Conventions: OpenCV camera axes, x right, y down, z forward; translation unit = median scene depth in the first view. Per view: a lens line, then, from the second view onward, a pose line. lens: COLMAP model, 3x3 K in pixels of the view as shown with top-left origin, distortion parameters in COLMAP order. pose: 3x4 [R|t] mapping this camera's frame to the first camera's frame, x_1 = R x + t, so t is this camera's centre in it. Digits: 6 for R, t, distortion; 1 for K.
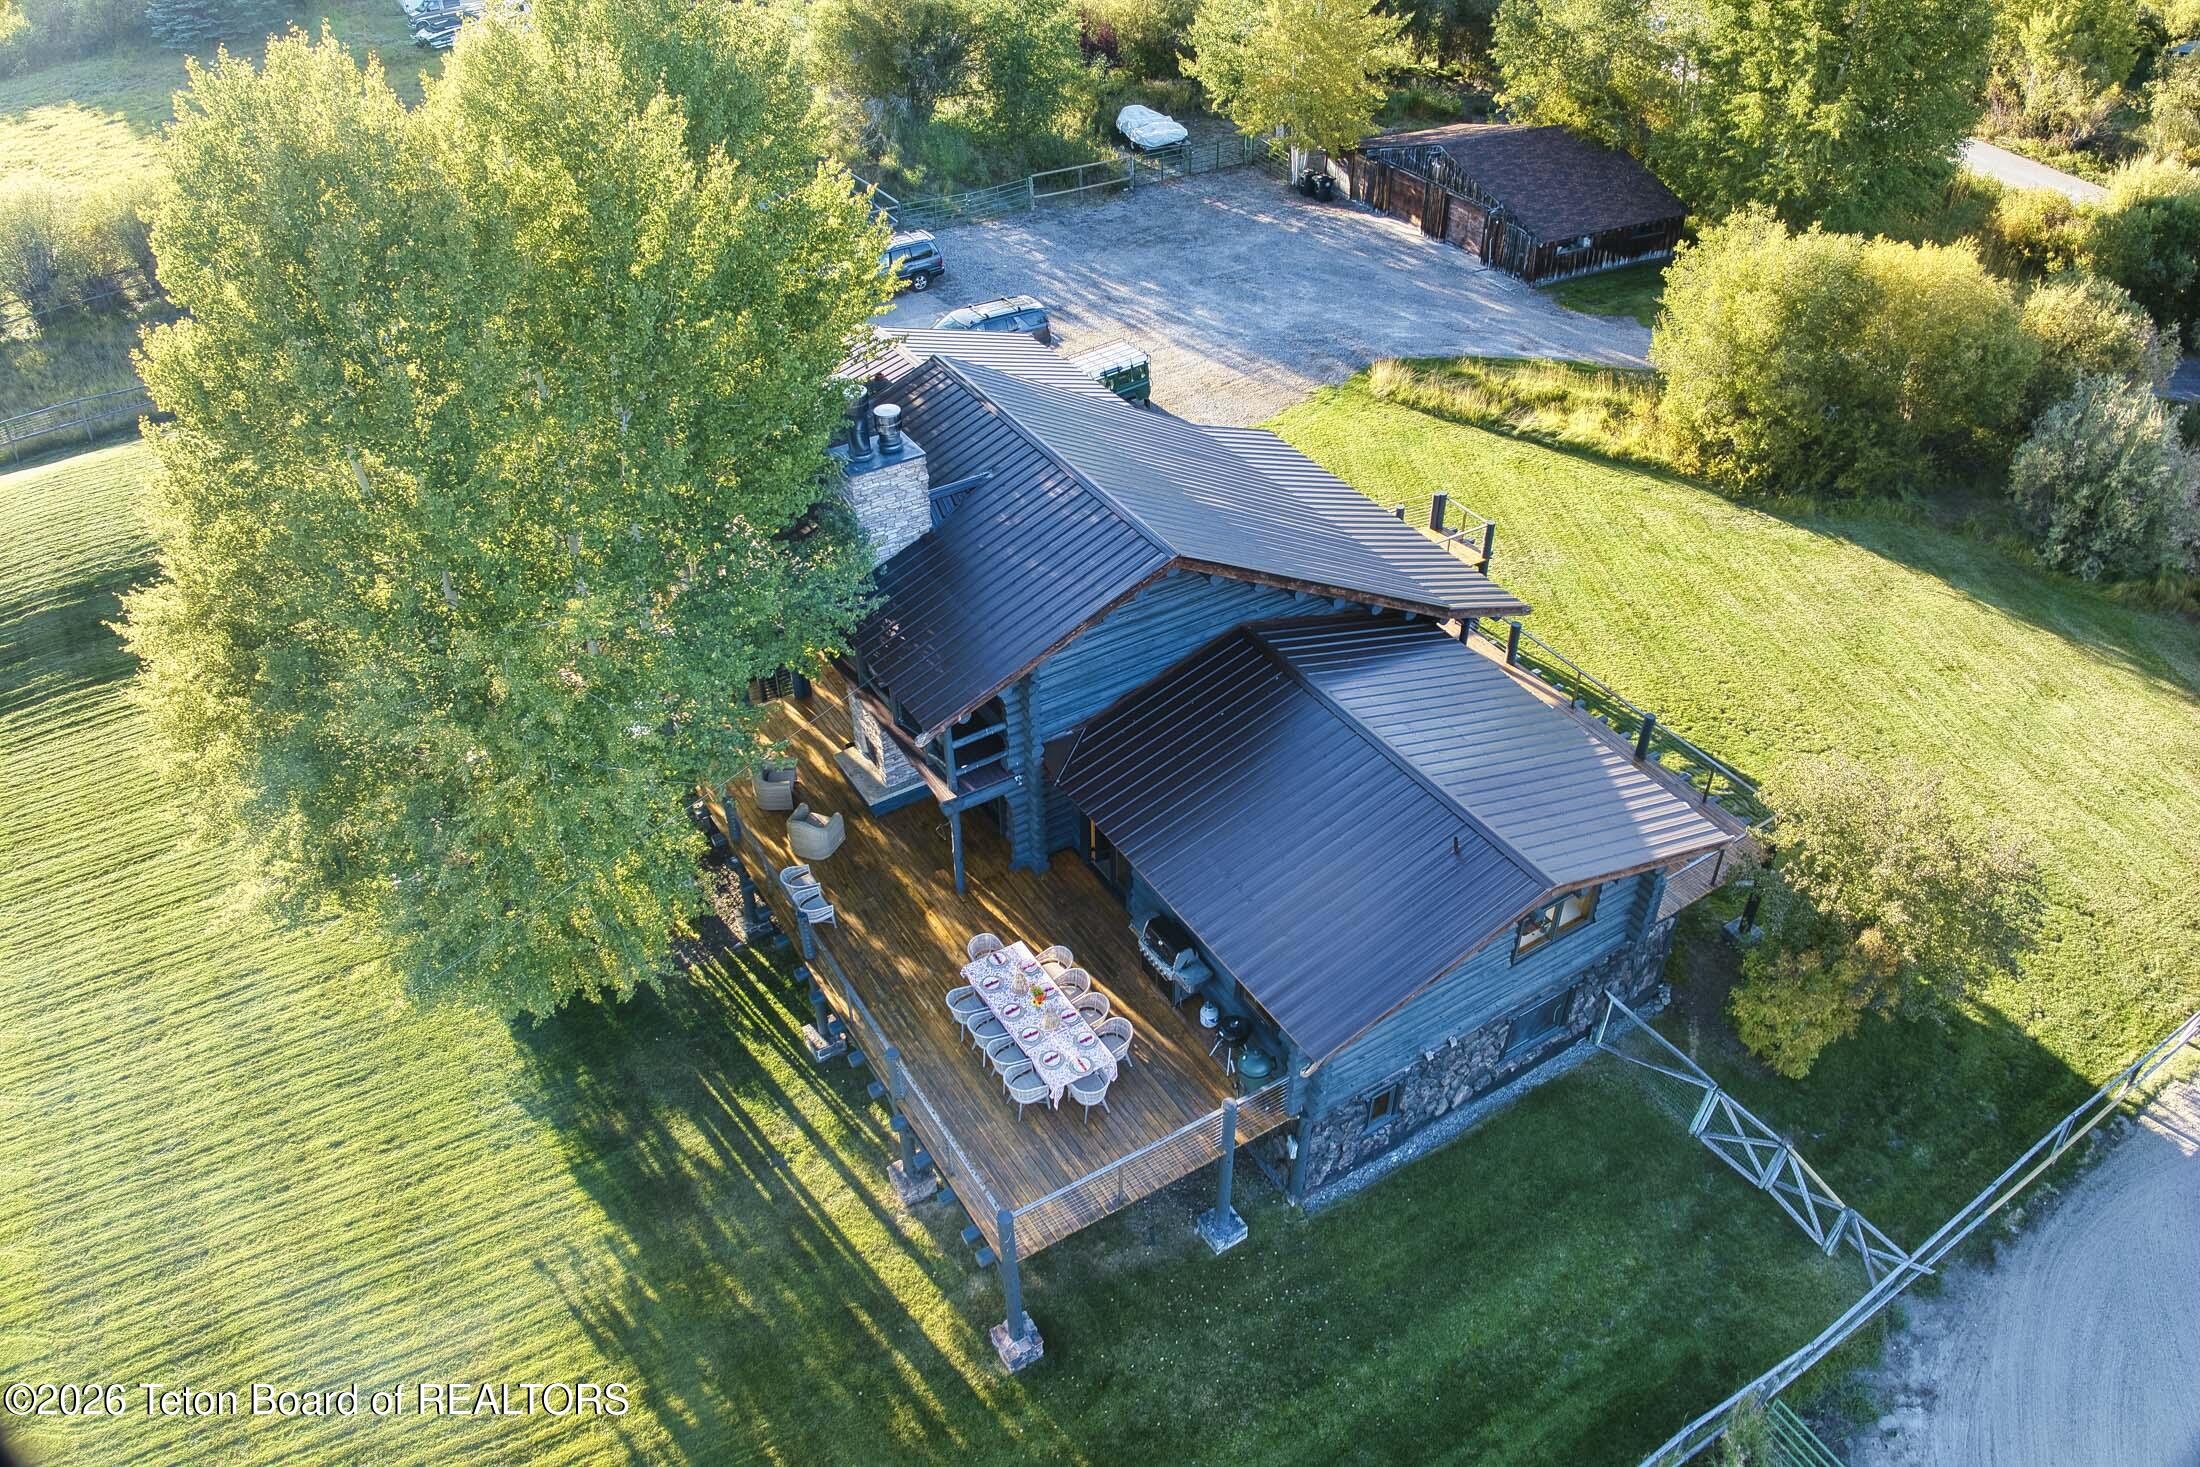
lens RADIAL K [[1567.2, 0, 1100.8], [0, 1567.2, 742.3], [0, 0, 1]] dist [-0.107747, -0.003143]
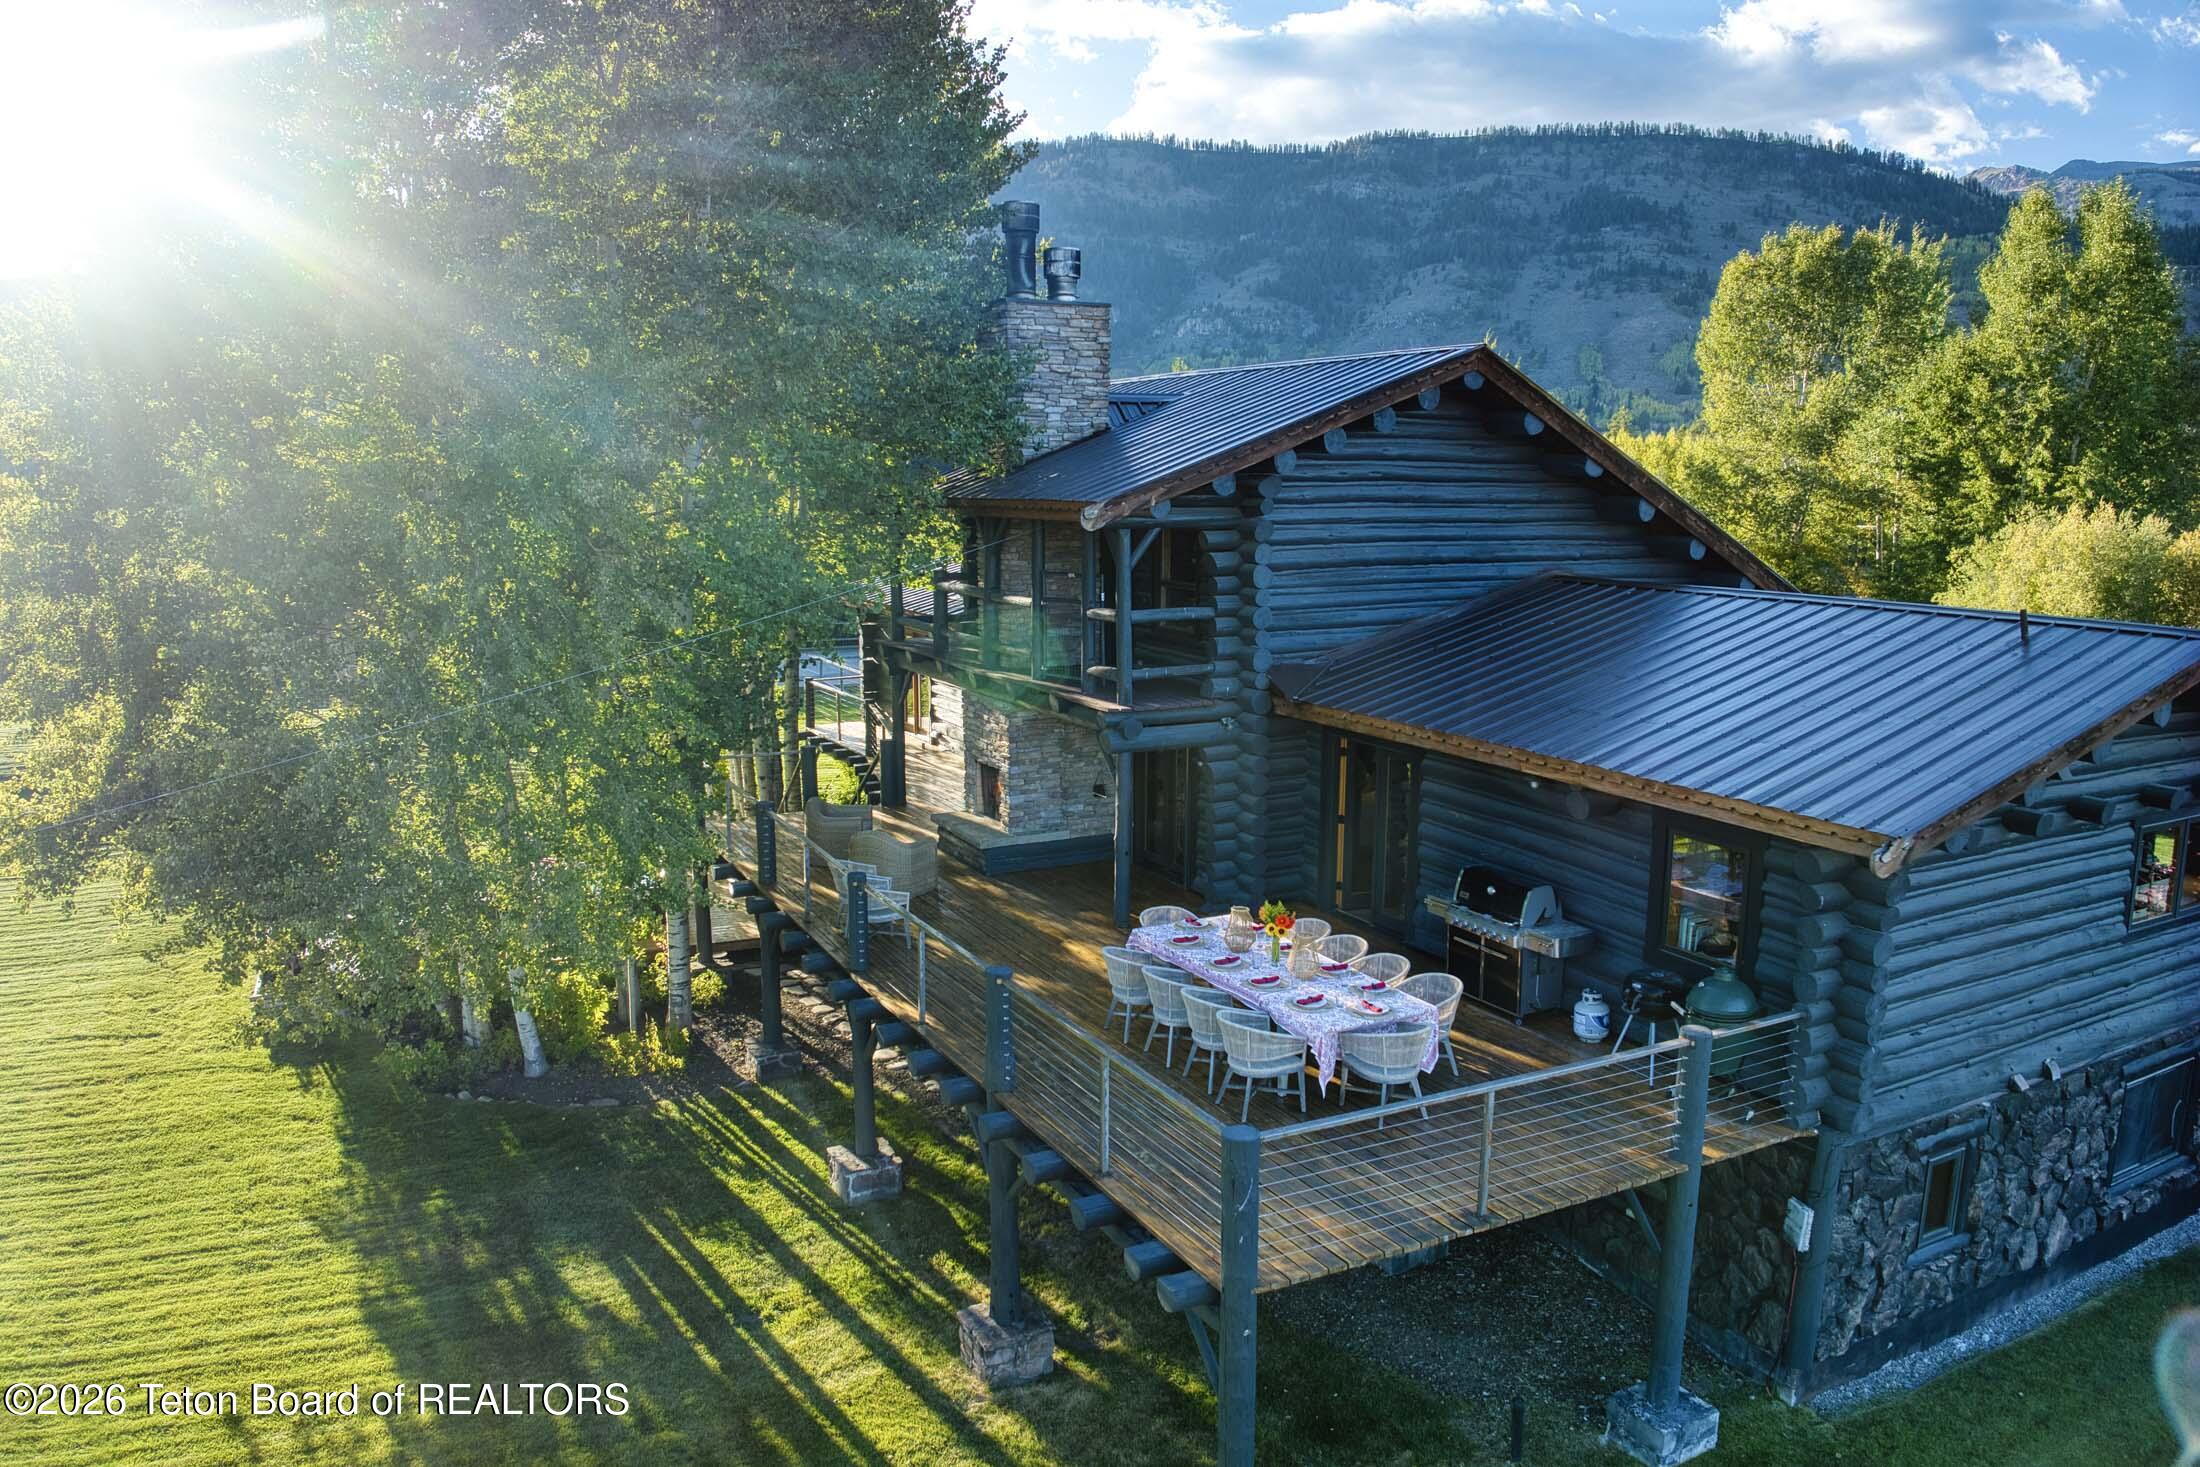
lens RADIAL K [[1567.2, 0, 1100.9], [0, 1567.2, 730.7], [0, 0, 1]] dist [-0.107747, -0.003143]
pose [[0.996930, 0.031105, -0.071852, -0.059162], [-0.062075, 0.873291, -0.483228, 0.334904], [0.047717, 0.486205, 0.872541, 0.457984]]
